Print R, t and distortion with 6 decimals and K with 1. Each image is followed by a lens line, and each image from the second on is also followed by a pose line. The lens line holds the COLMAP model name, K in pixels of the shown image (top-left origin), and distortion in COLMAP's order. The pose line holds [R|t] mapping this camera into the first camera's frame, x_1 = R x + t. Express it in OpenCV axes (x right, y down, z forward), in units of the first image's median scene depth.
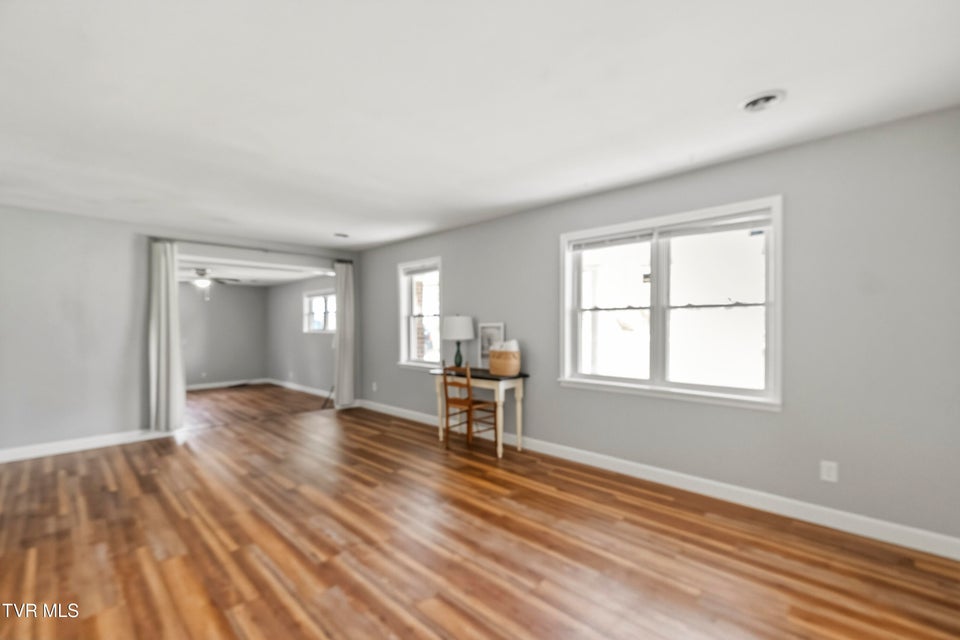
lens RADIAL K [[419.5, 0, 479.9], [0, 419.5, 326.2], [0, 0, 1]] dist [-0.009060, -0.000255]
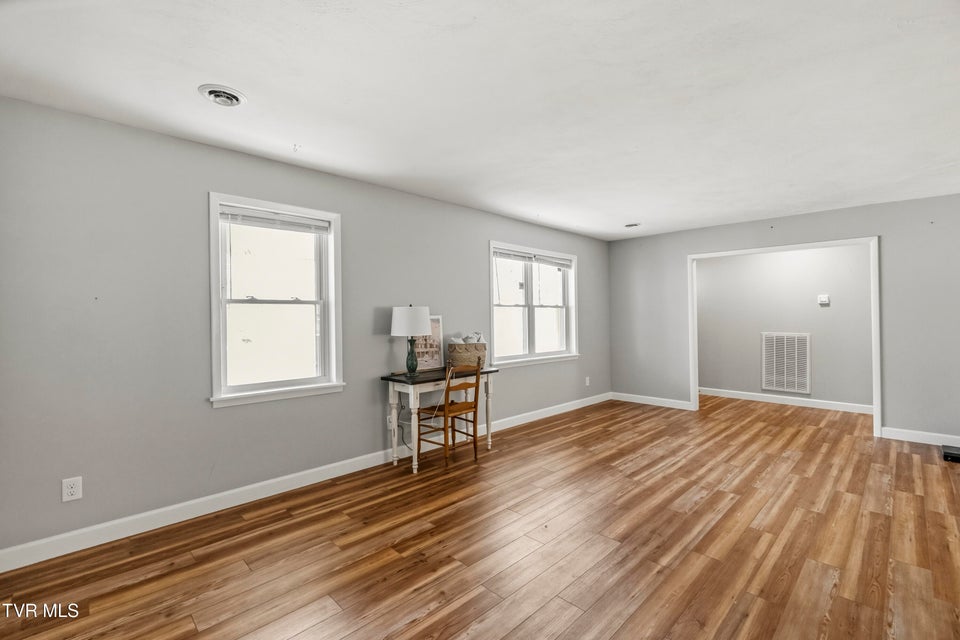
lens RADIAL K [[419.5, 0, 479.9], [0, 419.5, 326.2], [0, 0, 1]] dist [-0.009060, -0.000255]
pose [[0.029466, -0.012754, 0.999484, -1.086437], [0.015732, 0.999801, 0.012294, 0.005712], [-0.999442, 0.015362, 0.029660, 1.121440]]
